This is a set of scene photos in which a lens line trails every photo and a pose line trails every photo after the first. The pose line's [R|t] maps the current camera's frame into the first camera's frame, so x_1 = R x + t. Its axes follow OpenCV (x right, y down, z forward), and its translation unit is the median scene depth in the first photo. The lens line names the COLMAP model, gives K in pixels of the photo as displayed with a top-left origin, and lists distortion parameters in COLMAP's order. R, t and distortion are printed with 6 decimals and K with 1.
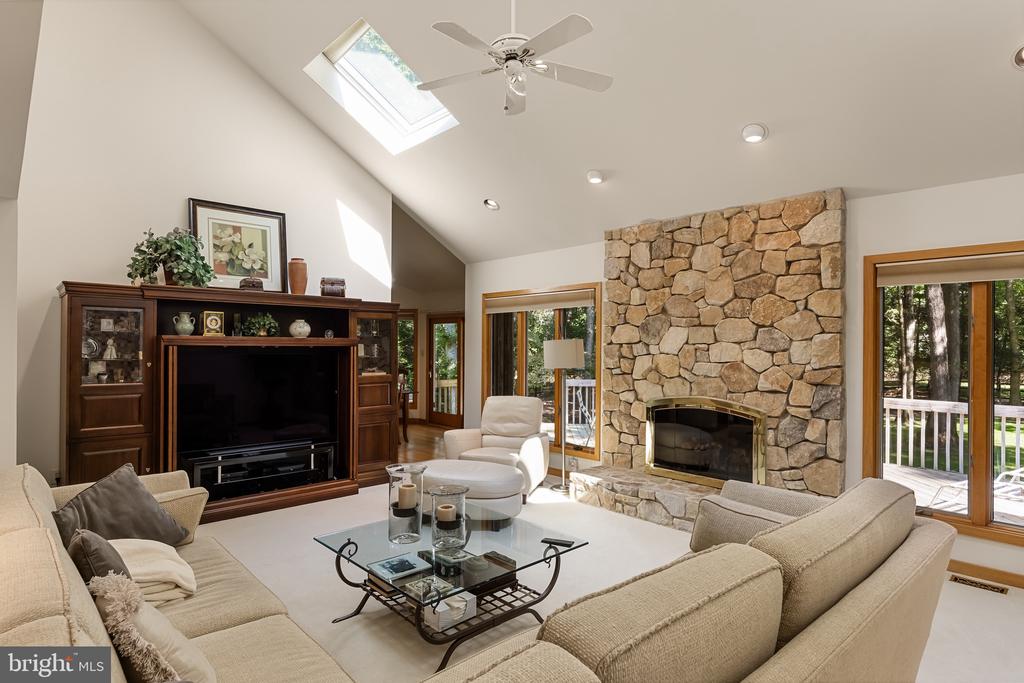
lens RADIAL K [[557.3, 0, 507.7], [0, 557.3, 347.6], [0, 0, 1]] dist [0.000905, 0.000032]
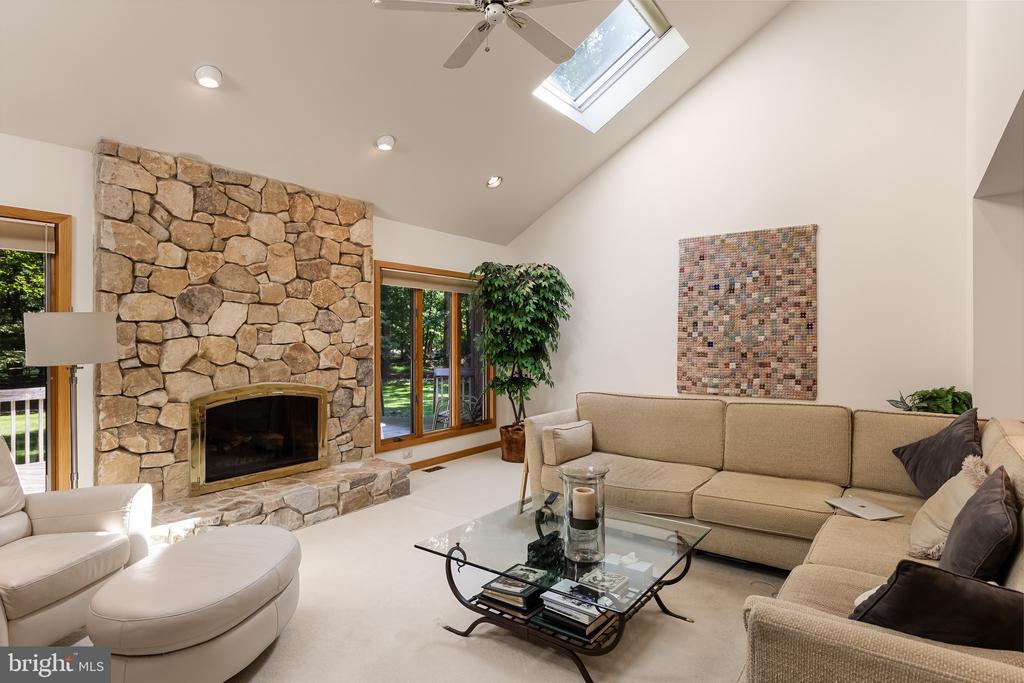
lens RADIAL K [[557.3, 0, 507.4], [0, 557.3, 336.9], [0, 0, 1]] dist [0.000905, 0.000032]
pose [[-0.203316, -0.009684, 0.979065, -0.623958], [-0.001431, 0.999953, 0.009593, 0.005287], [-0.979112, 0.000550, -0.203321, 0.823500]]
